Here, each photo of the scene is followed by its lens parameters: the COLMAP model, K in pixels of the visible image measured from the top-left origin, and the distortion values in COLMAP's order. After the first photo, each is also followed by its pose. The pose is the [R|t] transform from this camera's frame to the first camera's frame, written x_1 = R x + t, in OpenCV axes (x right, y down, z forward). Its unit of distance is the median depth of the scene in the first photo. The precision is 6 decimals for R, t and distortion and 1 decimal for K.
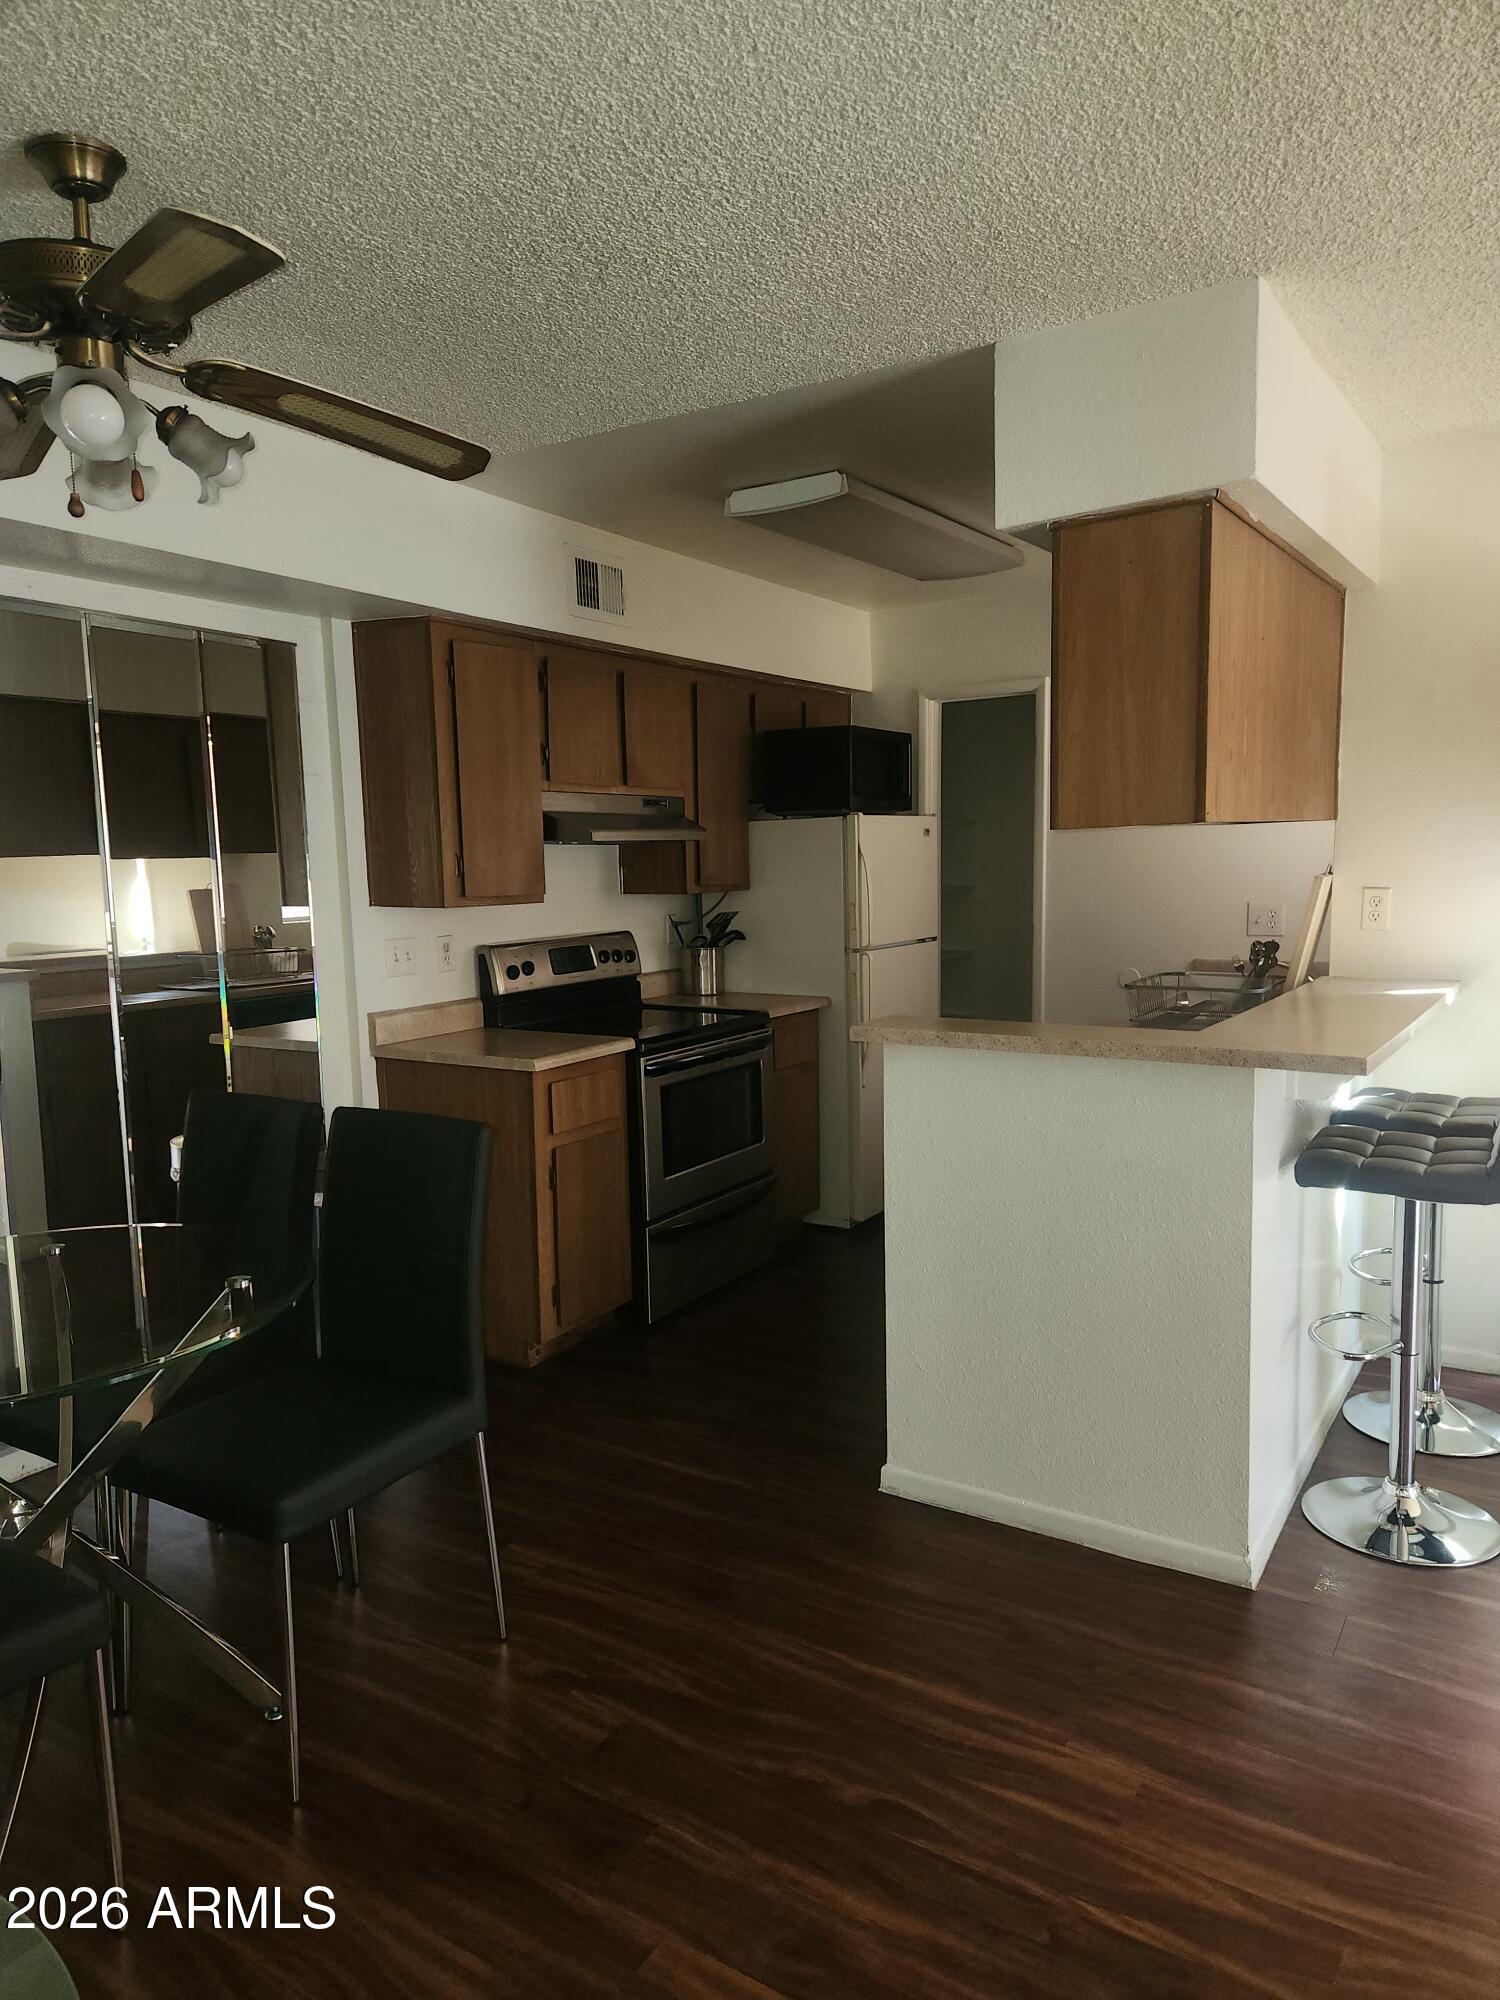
lens RADIAL K [[1332.1, 0, 750.0], [0, 1332.1, 1000.0], [0, 0, 1]] dist [0.091726, -0.077811]
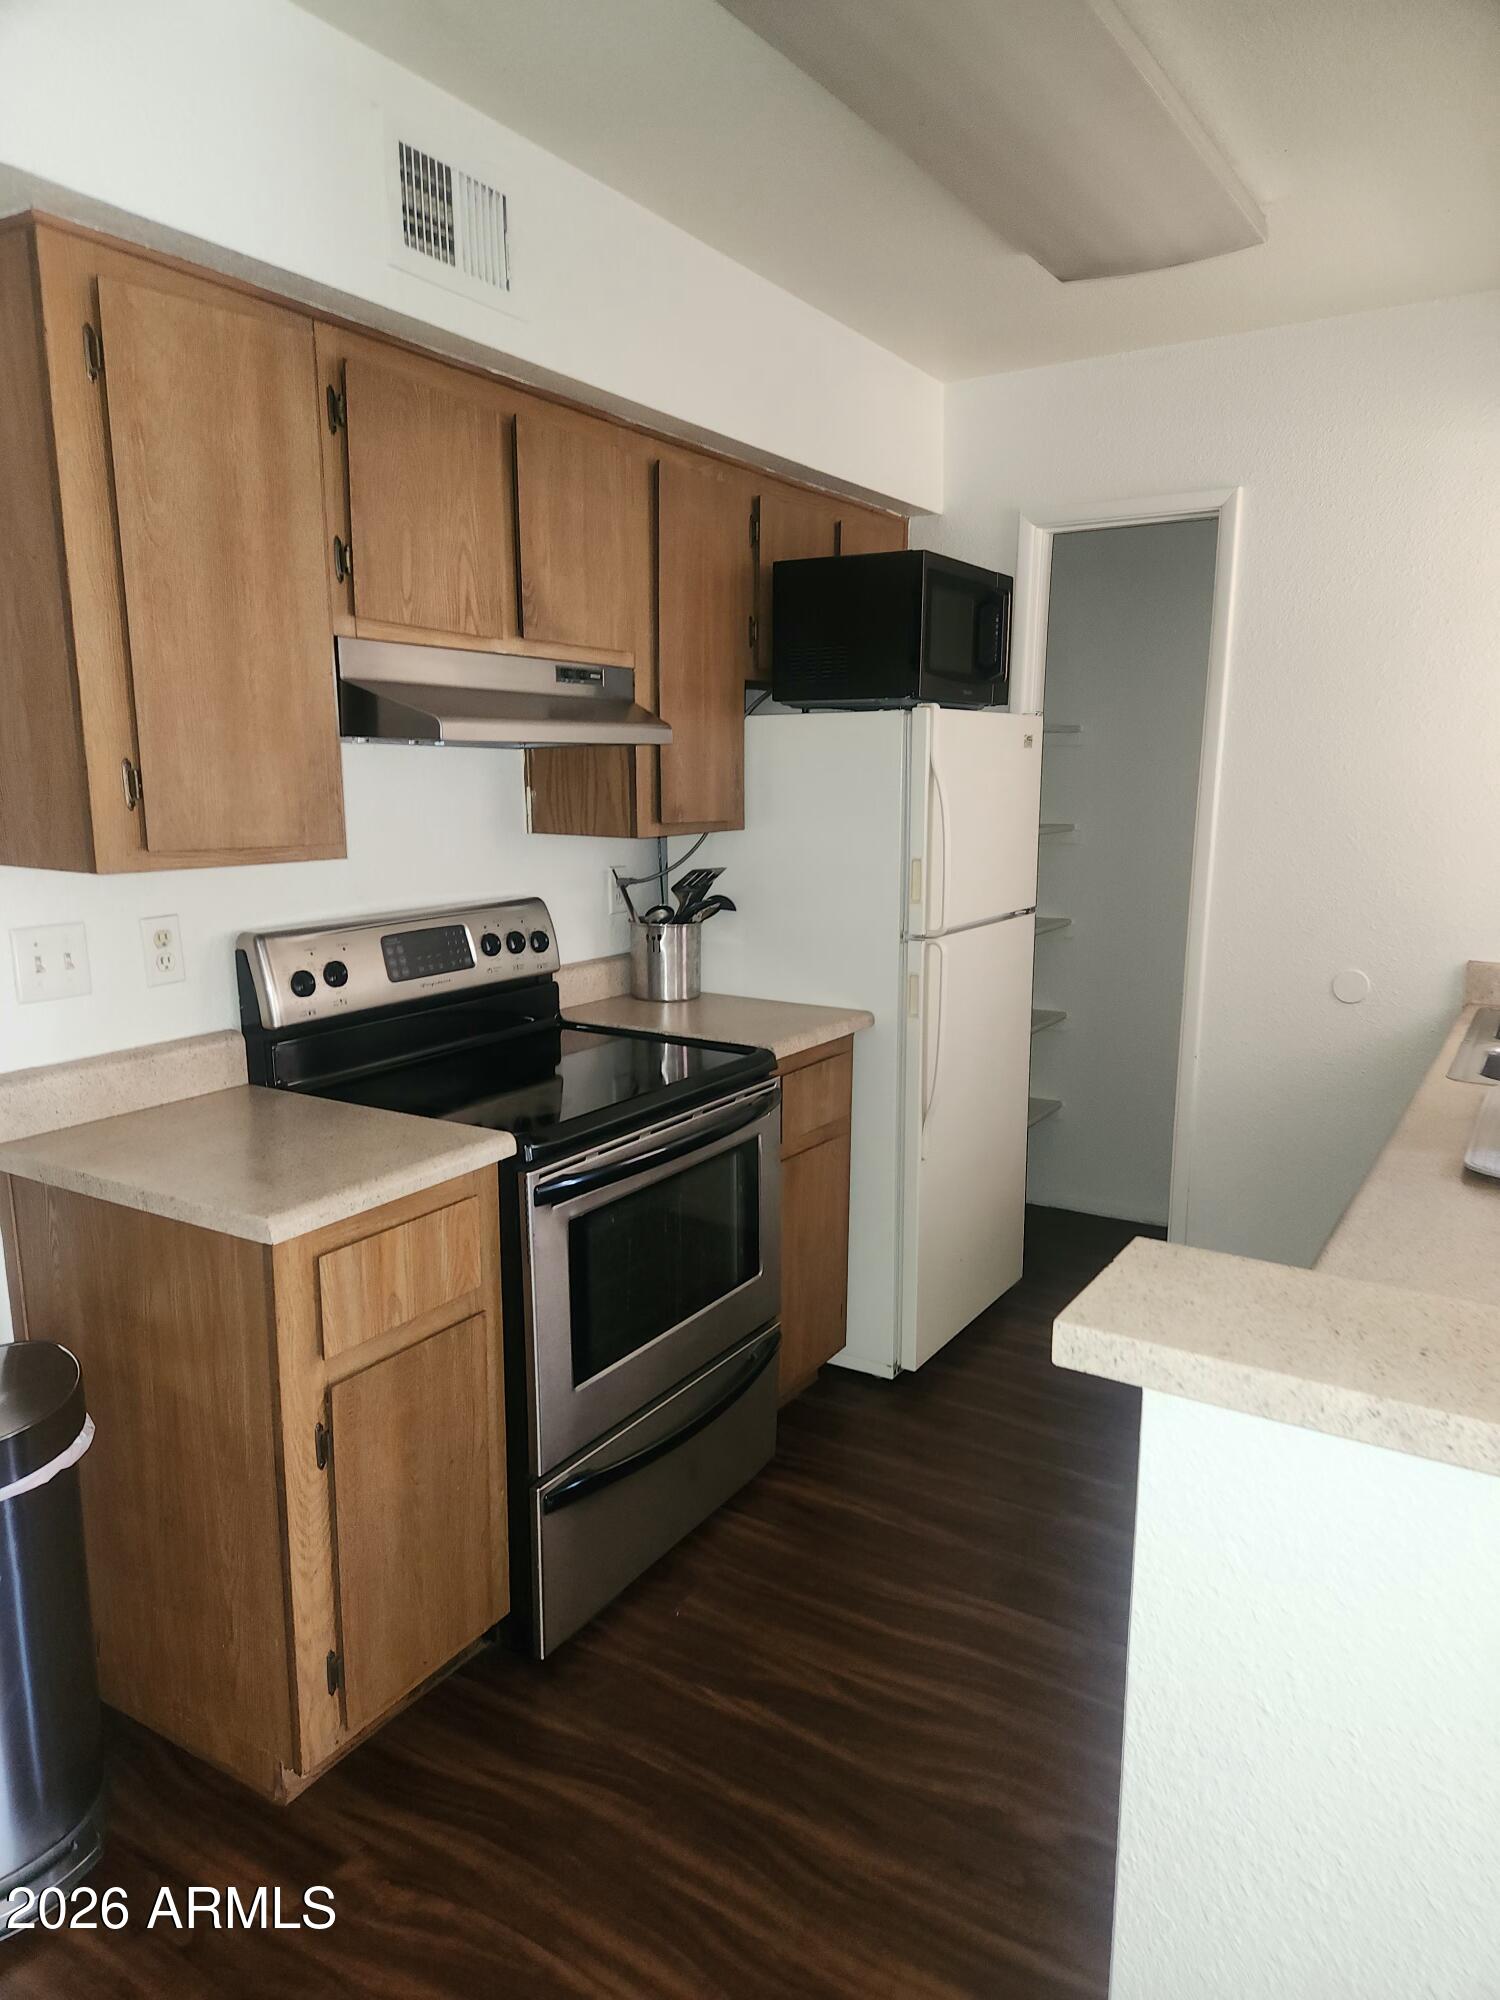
lens RADIAL K [[1339.3, 0, 771.8], [0, 1339.3, 1020.6], [0, 0, 1]] dist [0.117974, -0.130585]
pose [[0.999471, 0.019887, 0.025723, -0.002151], [-0.021903, 0.996503, 0.080631, -0.049288], [-0.024030, -0.081152, 0.996412, 0.411954]]
